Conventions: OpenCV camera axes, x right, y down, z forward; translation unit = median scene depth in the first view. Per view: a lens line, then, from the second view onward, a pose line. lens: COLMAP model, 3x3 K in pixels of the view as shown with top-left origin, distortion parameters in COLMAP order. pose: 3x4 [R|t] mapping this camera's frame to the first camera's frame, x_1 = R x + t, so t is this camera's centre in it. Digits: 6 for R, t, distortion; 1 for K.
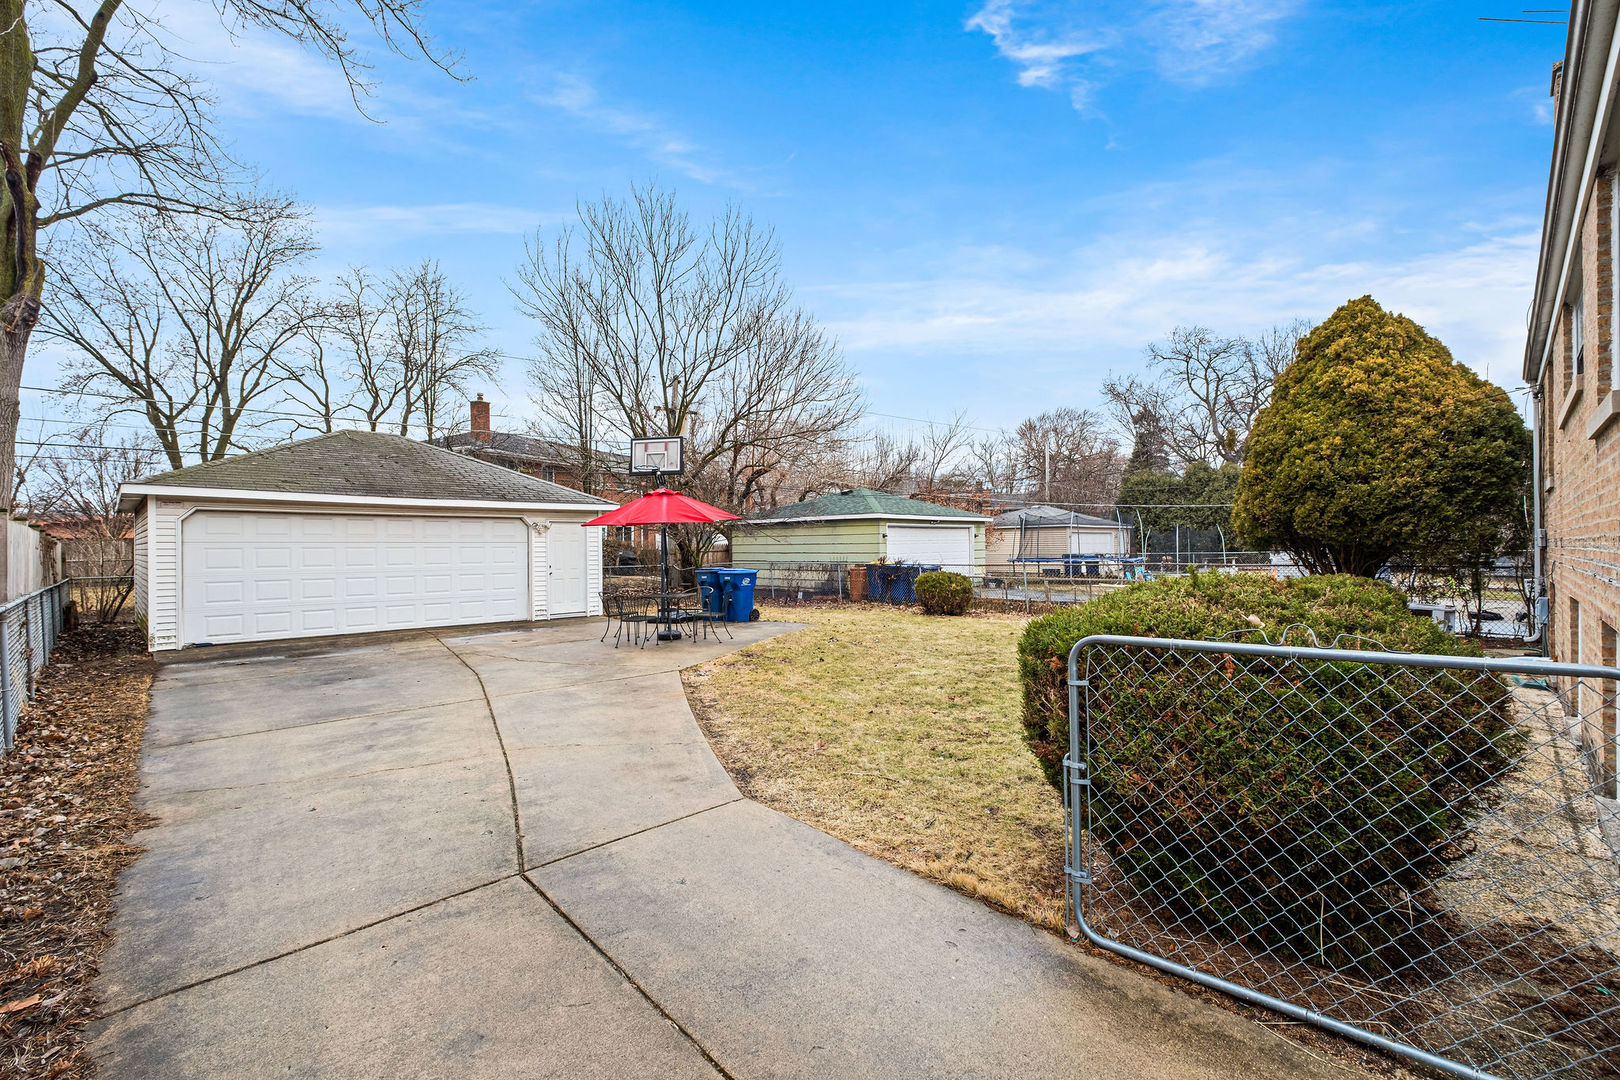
lens RADIAL K [[709.3, 0, 810.0], [0, 709.3, 540.0], [0, 0, 1]] dist [-0.003303, -0.000721]
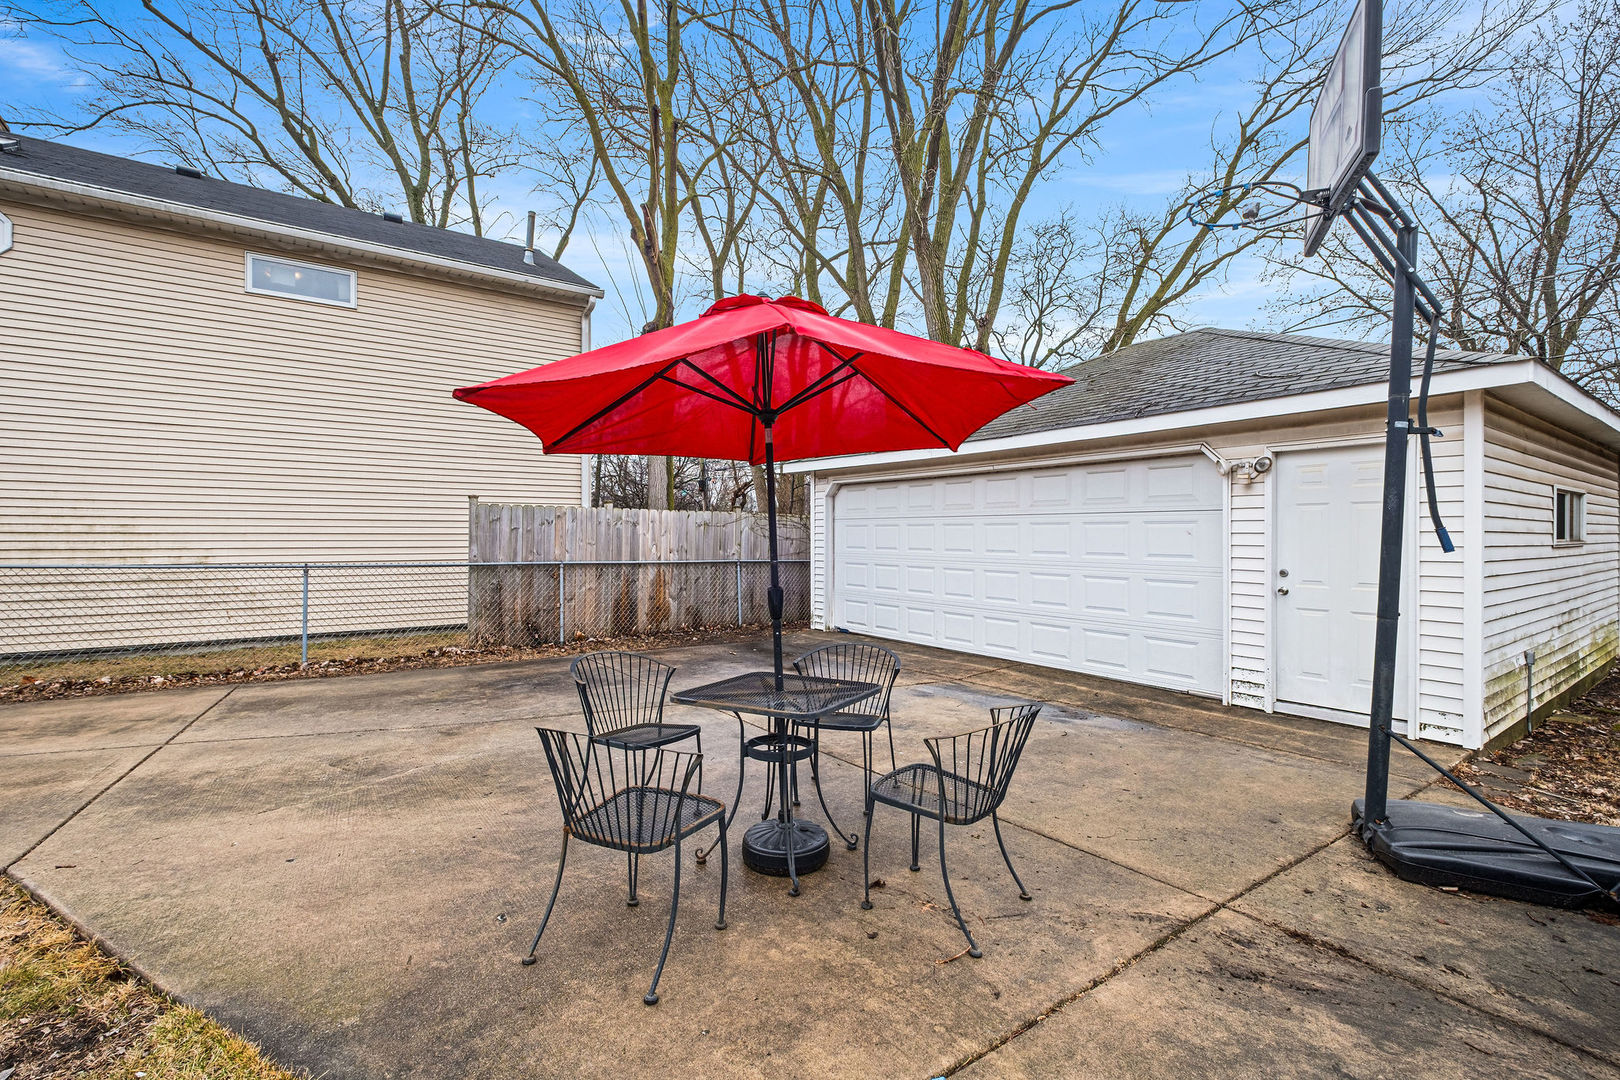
lens RADIAL K [[709.3, 0, 810.0], [0, 709.3, 540.0], [0, 0, 1]] dist [-0.003303, -0.000721]
pose [[-0.175336, 0.008081, -0.984476, 0.055234], [0.001277, 0.999967, 0.007981, 0.023117], [0.984508, 0.000142, -0.175340, 1.110194]]
